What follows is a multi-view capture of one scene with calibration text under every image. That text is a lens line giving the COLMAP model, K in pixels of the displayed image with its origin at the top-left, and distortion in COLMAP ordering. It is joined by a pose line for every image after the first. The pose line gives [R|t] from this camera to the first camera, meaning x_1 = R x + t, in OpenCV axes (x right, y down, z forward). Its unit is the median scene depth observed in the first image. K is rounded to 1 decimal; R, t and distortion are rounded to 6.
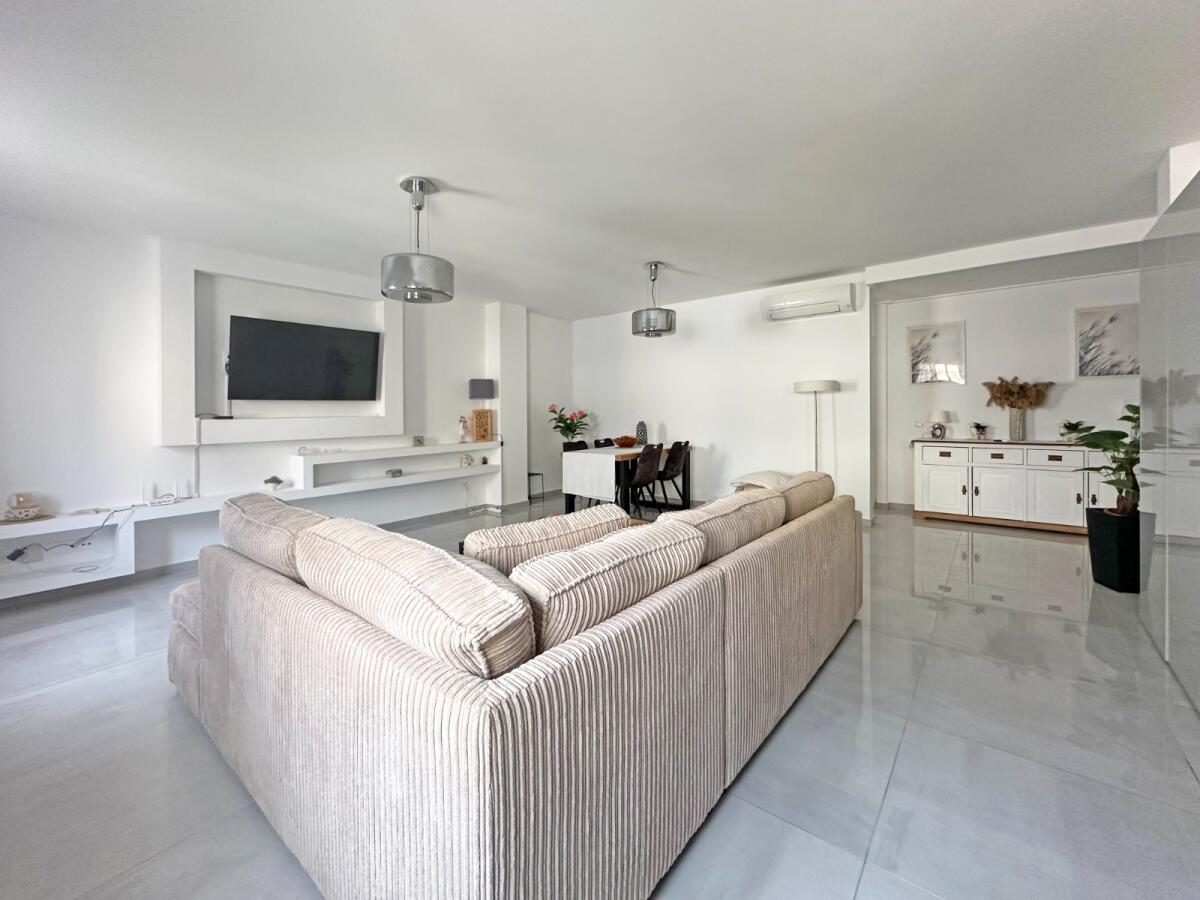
lens RADIAL K [[497.1, 0, 599.2], [0, 497.1, 425.0], [0, 0, 1]] dist [-0.000574, -0.000308]
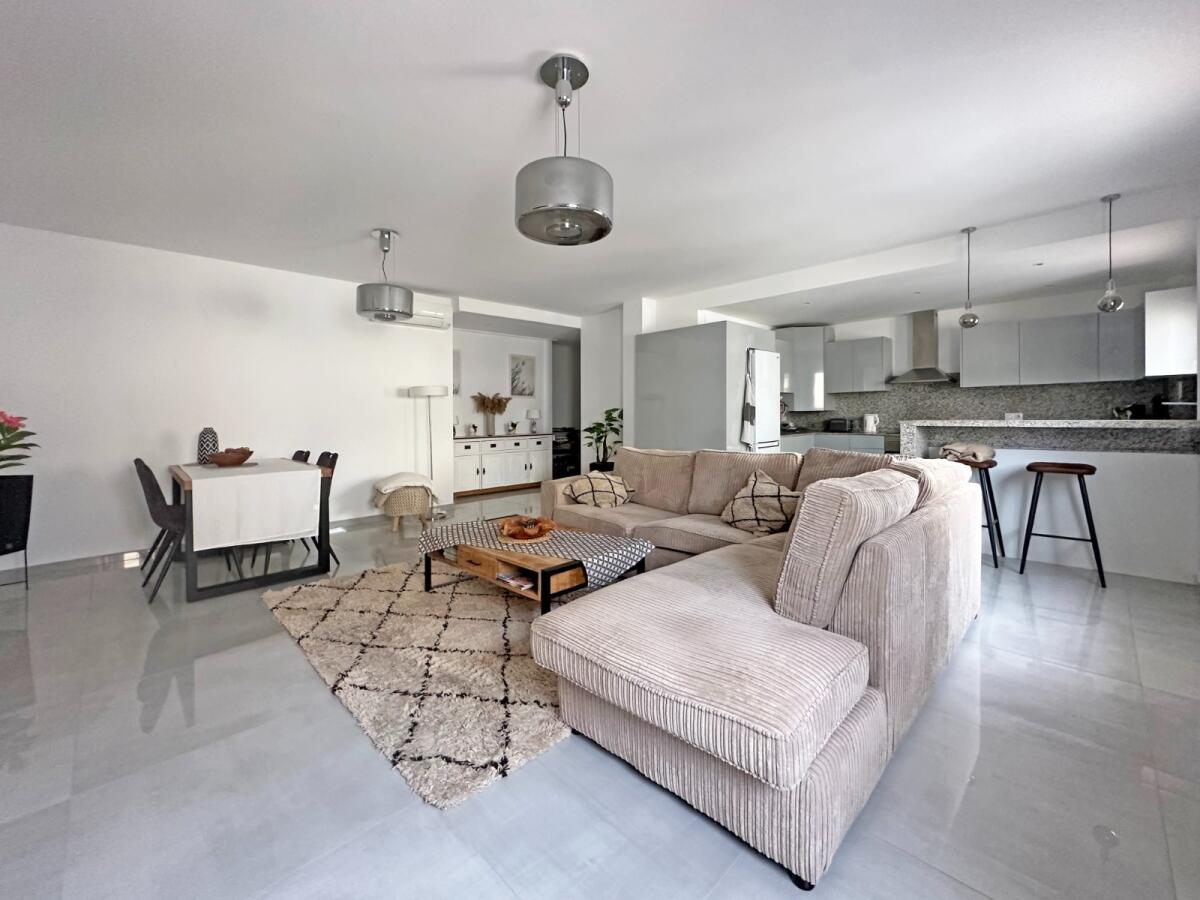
lens RADIAL K [[483.4, 0, 593.8], [0, 483.4, 421.7], [0, 0, 1]] dist [0.001302, 0.000057]
pose [[0.117897, -0.002791, 0.993022, -0.607819], [0.027904, 0.999610, -0.000504, 0.000175], [-0.992634, 0.027768, 0.117929, 0.539561]]
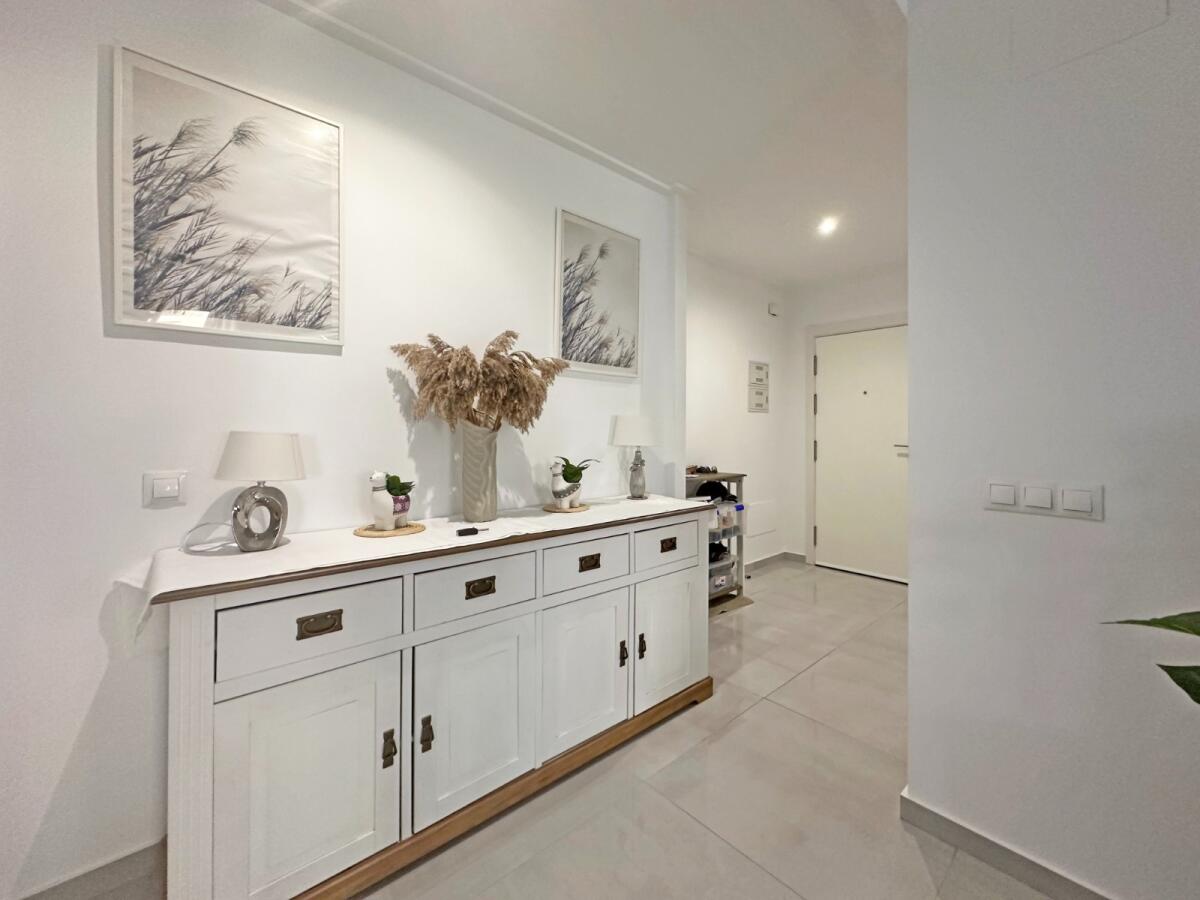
lens RADIAL K [[497.1, 0, 599.2], [0, 497.1, 425.0], [0, 0, 1]] dist [-0.000574, -0.000308]
pose [[0.156410, 0.023123, 0.987421, 0.527225], [0.015634, 0.999543, -0.025883, -0.025527], [-0.987568, 0.019486, 0.155977, 0.898966]]
